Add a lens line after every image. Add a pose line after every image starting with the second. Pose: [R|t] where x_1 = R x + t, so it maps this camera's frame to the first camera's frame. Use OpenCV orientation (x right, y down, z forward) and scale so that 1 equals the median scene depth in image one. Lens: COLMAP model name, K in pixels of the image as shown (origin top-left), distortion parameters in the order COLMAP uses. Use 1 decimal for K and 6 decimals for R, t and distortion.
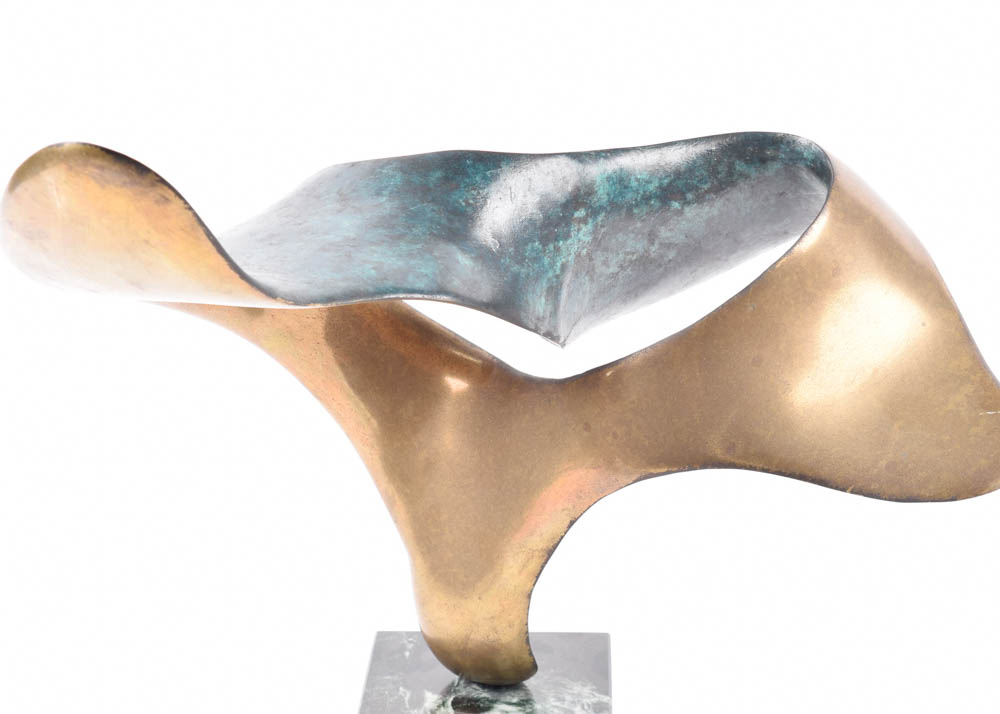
lens RADIAL K [[2421.8, 0, 505.4], [0, 2421.8, 359.5], [0, 0, 1]] dist [0.122870, 0.000000]
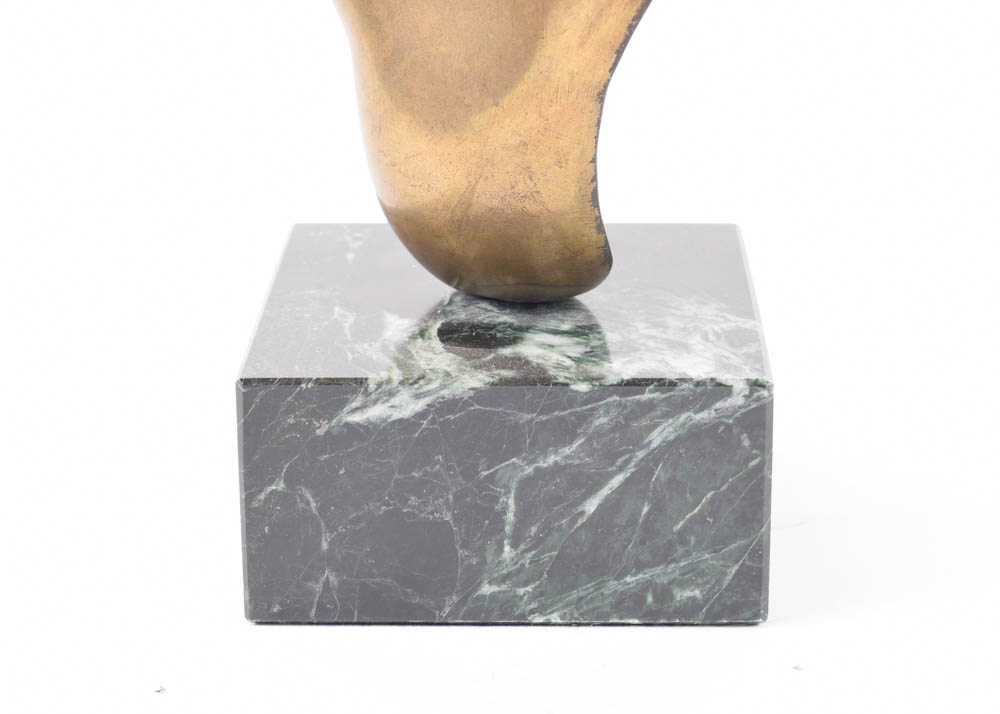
lens RADIAL K [[2421.8, 0, 496.1], [0, 2421.8, 357.9], [0, 0, 1]] dist [0.122870, 0.000000]
pose [[0.999978, -0.000474, 0.006638, -0.013654], [0.000106, 0.998466, 0.055369, 0.119371], [-0.006654, -0.055367, 0.998444, 0.507223]]
